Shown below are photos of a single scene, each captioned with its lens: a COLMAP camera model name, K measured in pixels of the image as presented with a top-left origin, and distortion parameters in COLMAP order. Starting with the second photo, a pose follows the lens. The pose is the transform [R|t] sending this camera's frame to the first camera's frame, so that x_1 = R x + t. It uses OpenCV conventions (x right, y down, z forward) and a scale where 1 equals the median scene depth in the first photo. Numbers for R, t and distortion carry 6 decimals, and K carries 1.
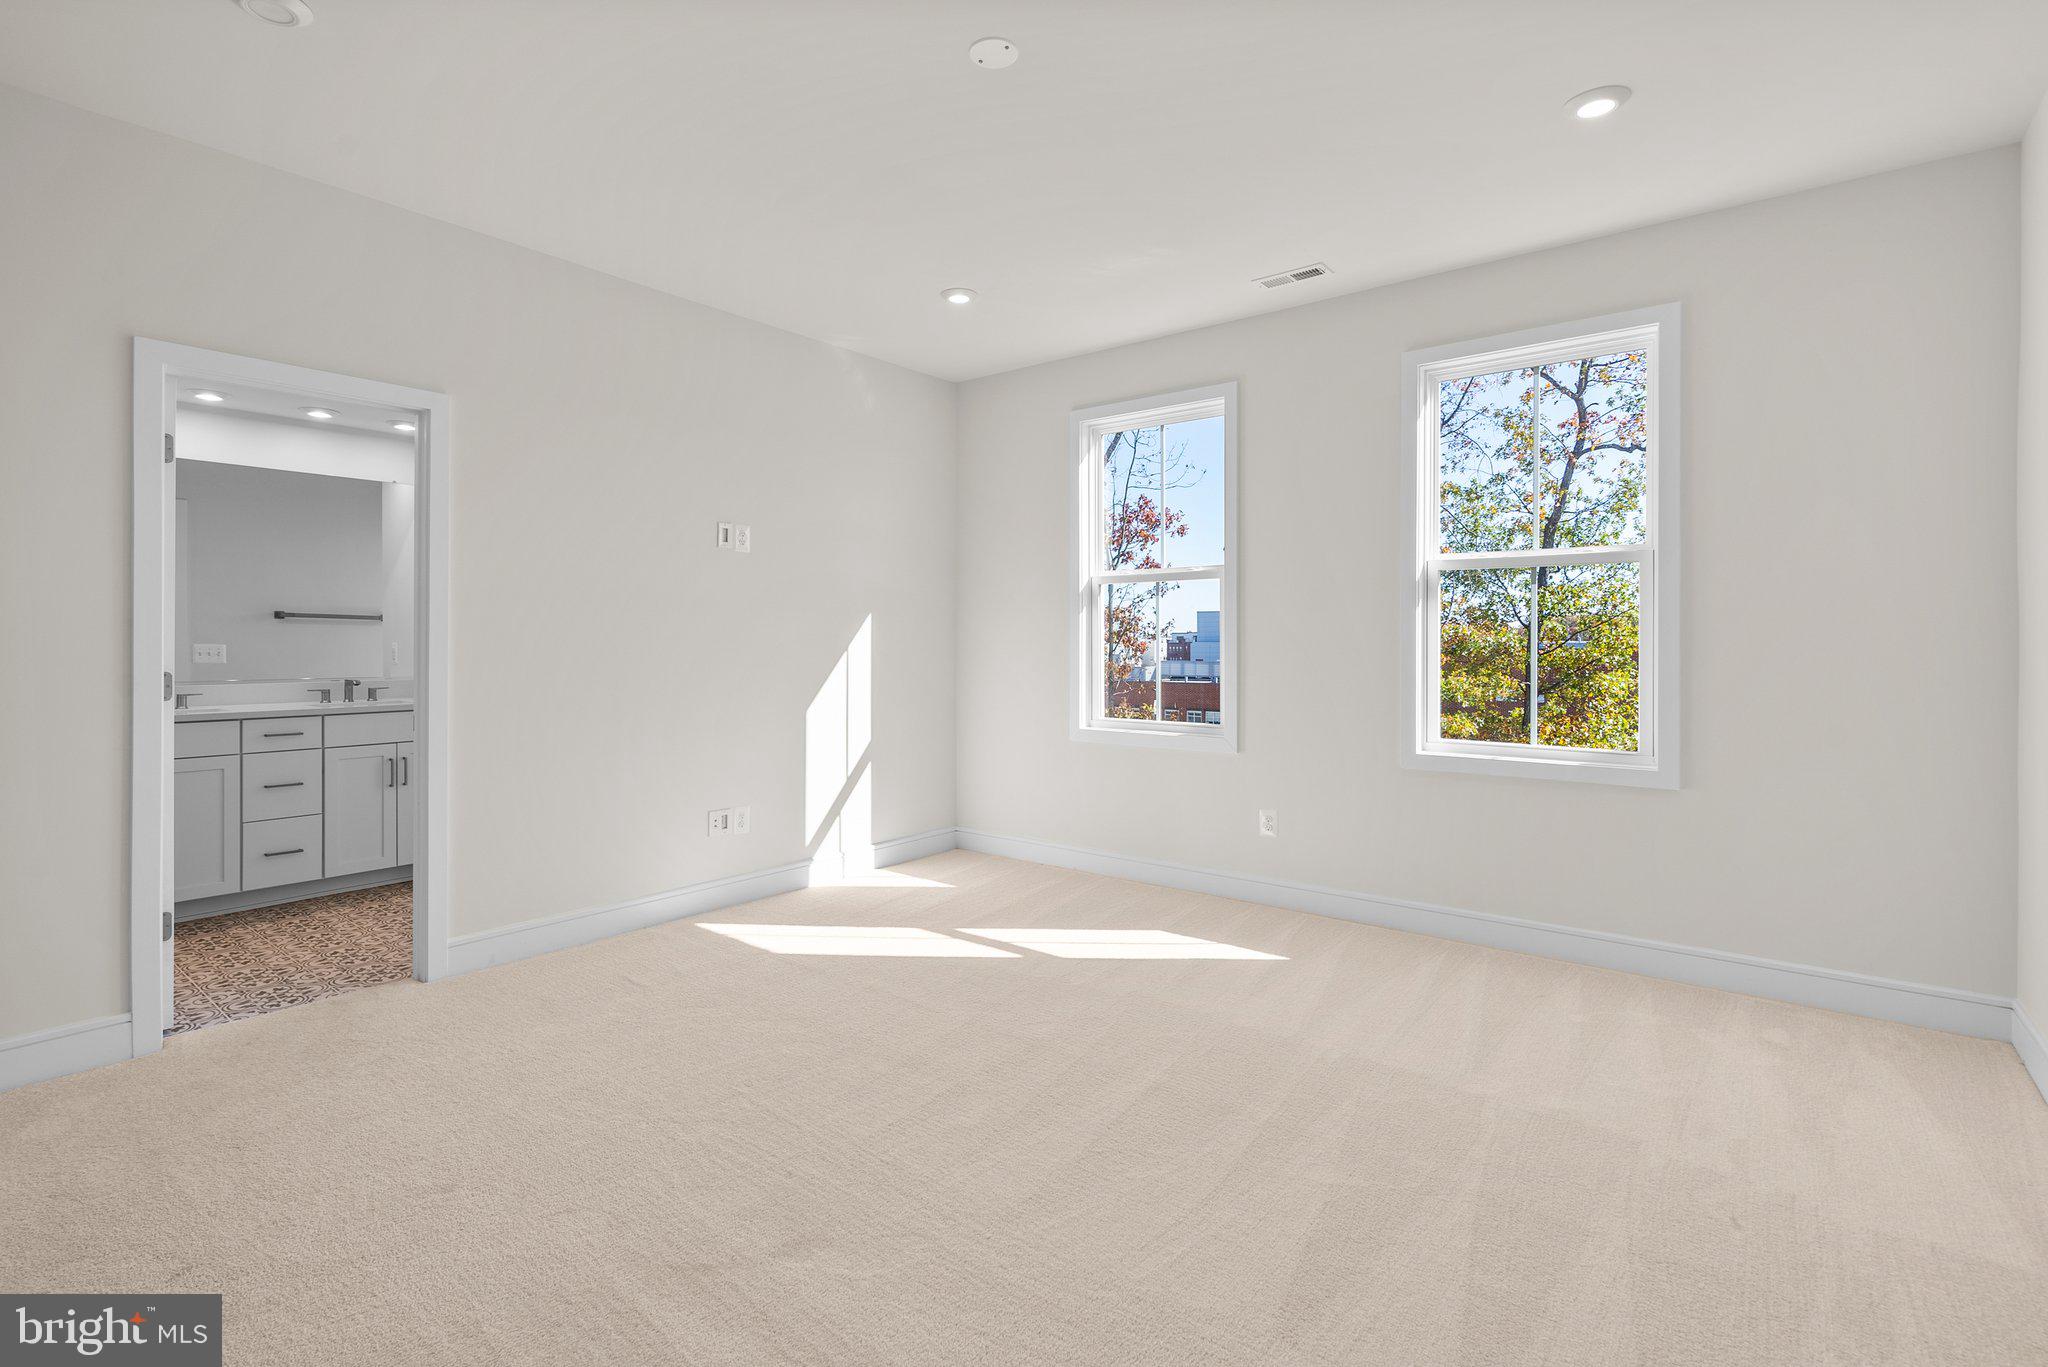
lens RADIAL K [[943.9, 0, 1013.7], [0, 943.9, 650.2], [0, 0, 1]] dist [-0.001406, 0.000740]
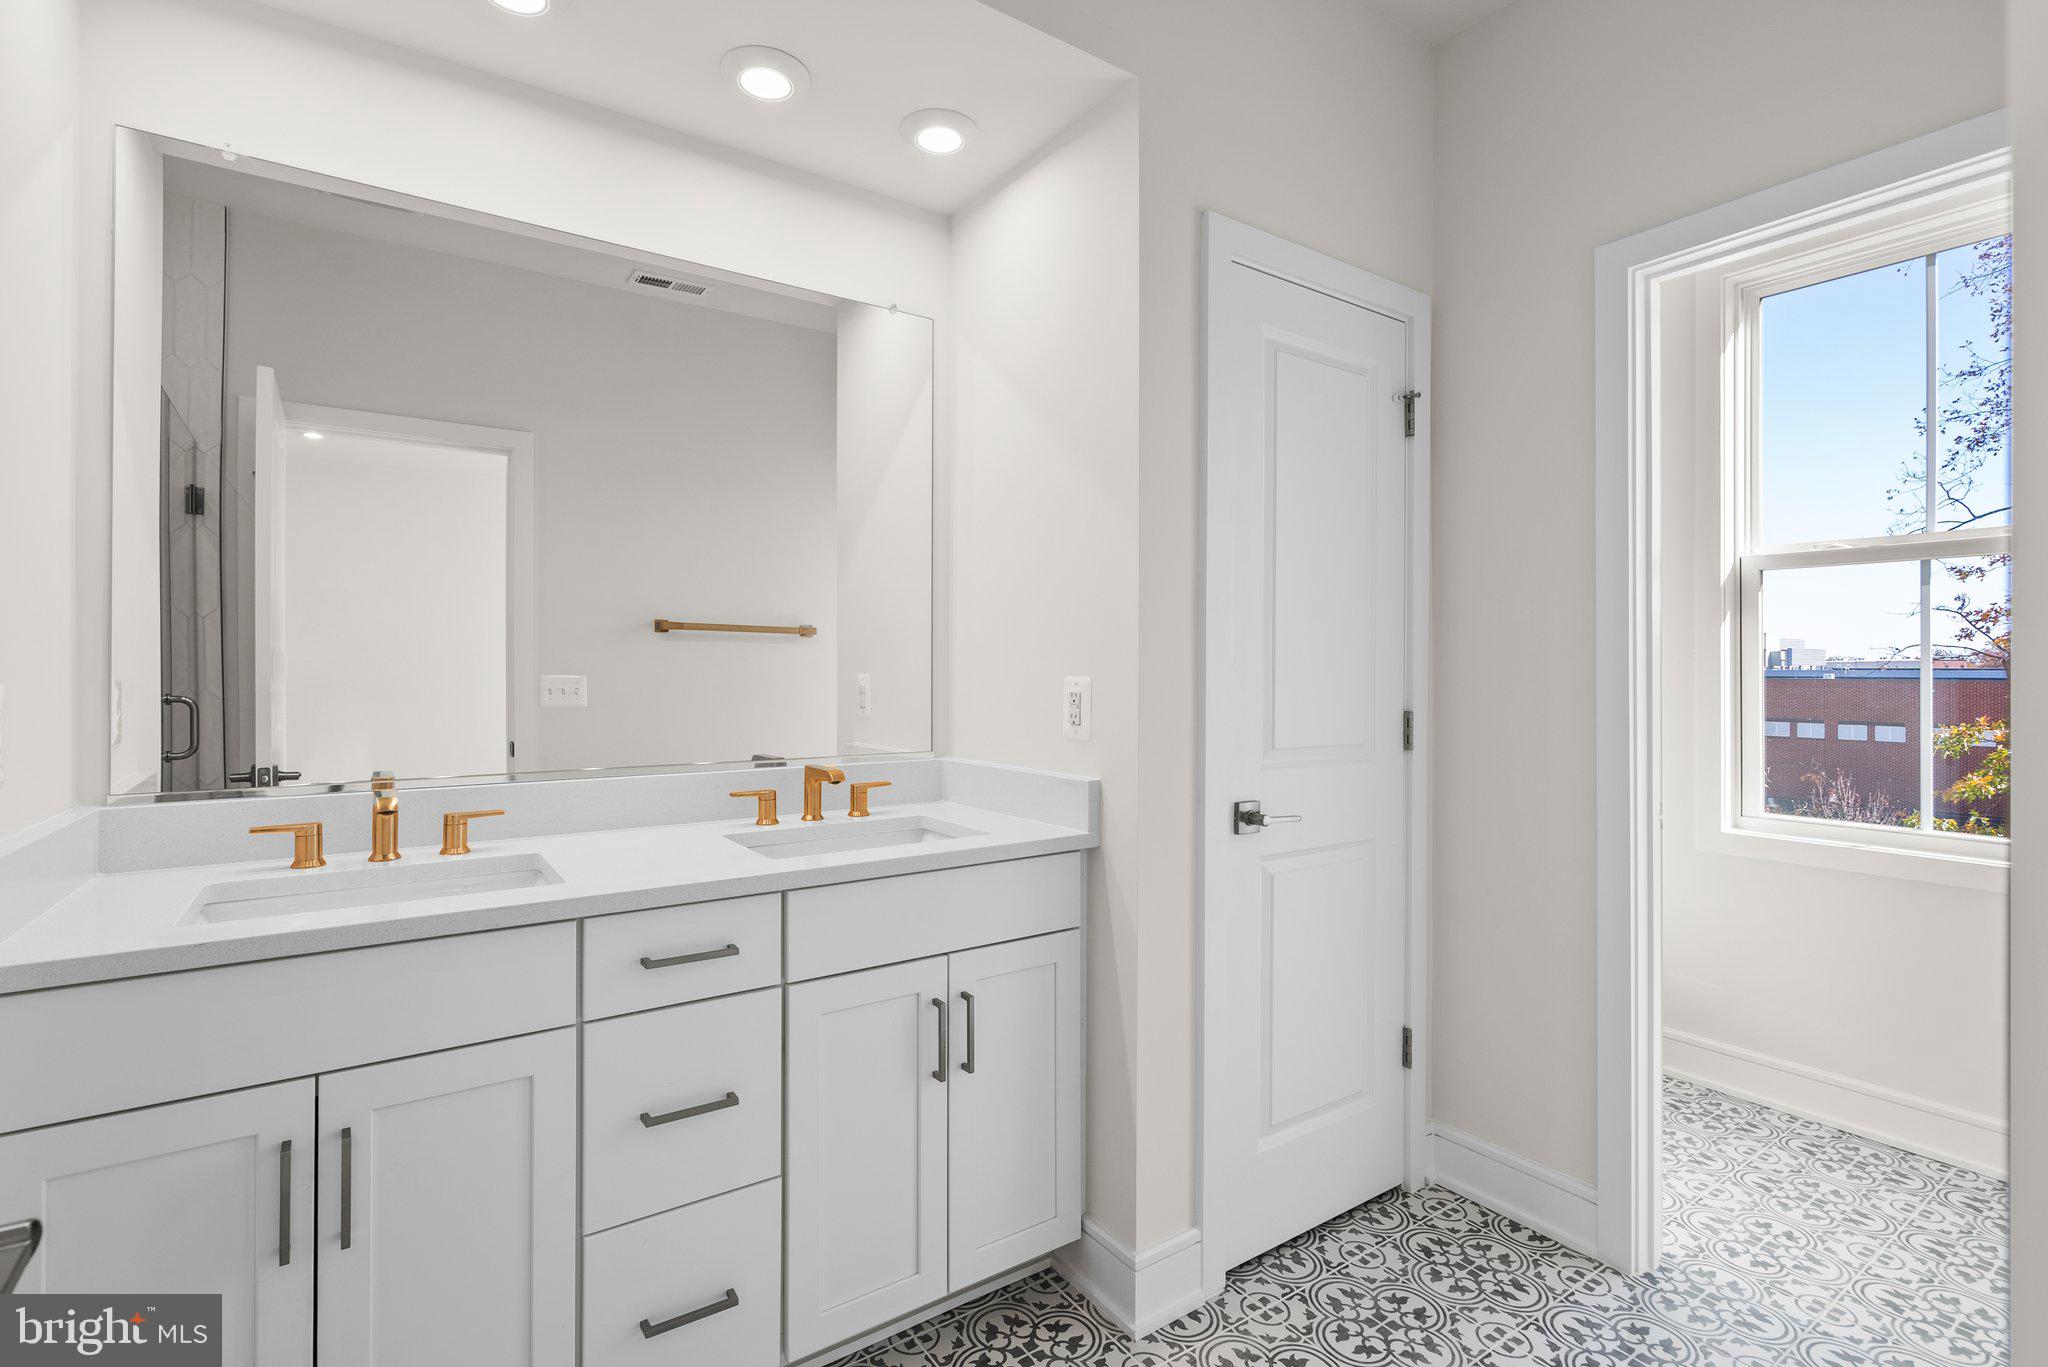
lens RADIAL K [[960.7, 0, 1024.9], [0, 960.7, 672.2], [0, 0, 1]] dist [0.001828, 0.000229]
pose [[0.958125, -0.000332, -0.286350, -0.496578], [-0.000319, 0.999997, -0.002225, -0.008807], [0.286350, 0.002223, 0.958122, 0.624920]]
